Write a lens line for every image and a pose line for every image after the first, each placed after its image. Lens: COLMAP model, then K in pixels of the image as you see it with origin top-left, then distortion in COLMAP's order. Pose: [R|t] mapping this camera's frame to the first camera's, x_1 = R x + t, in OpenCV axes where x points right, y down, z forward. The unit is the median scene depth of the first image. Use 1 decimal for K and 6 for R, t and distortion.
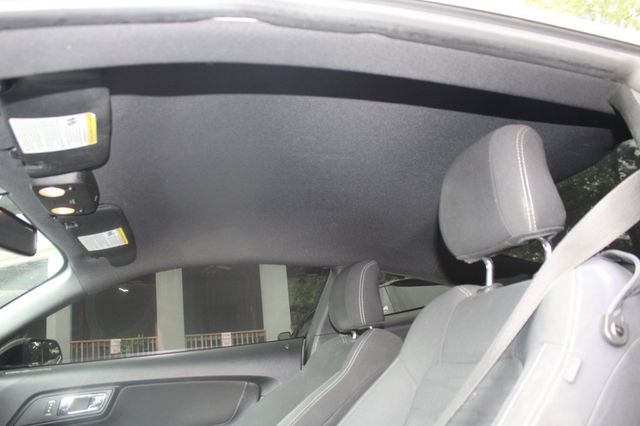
lens RADIAL K [[562.6, 0, 320.0], [0, 562.6, 213.0], [0, 0, 1]] dist [-0.150849, 0.154734]
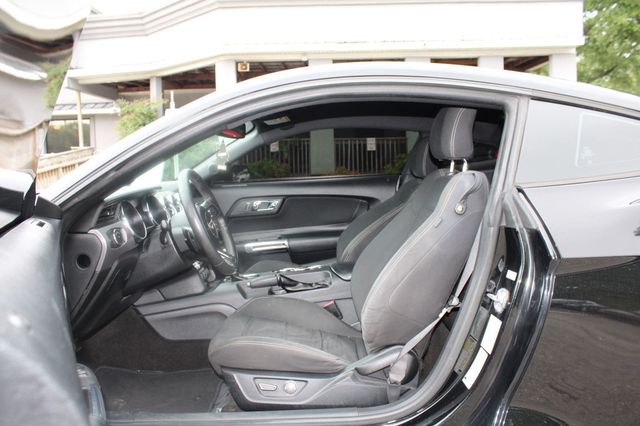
lens RADIAL K [[562.6, 0, 320.0], [0, 562.6, 213.0], [0, 0, 1]] dist [-0.150849, 0.154734]
pose [[0.963947, 0.090423, -0.250258, 0.132296], [0.002742, 0.937065, 0.349144, -0.180197], [0.266079, -0.337242, 0.903034, -0.414570]]
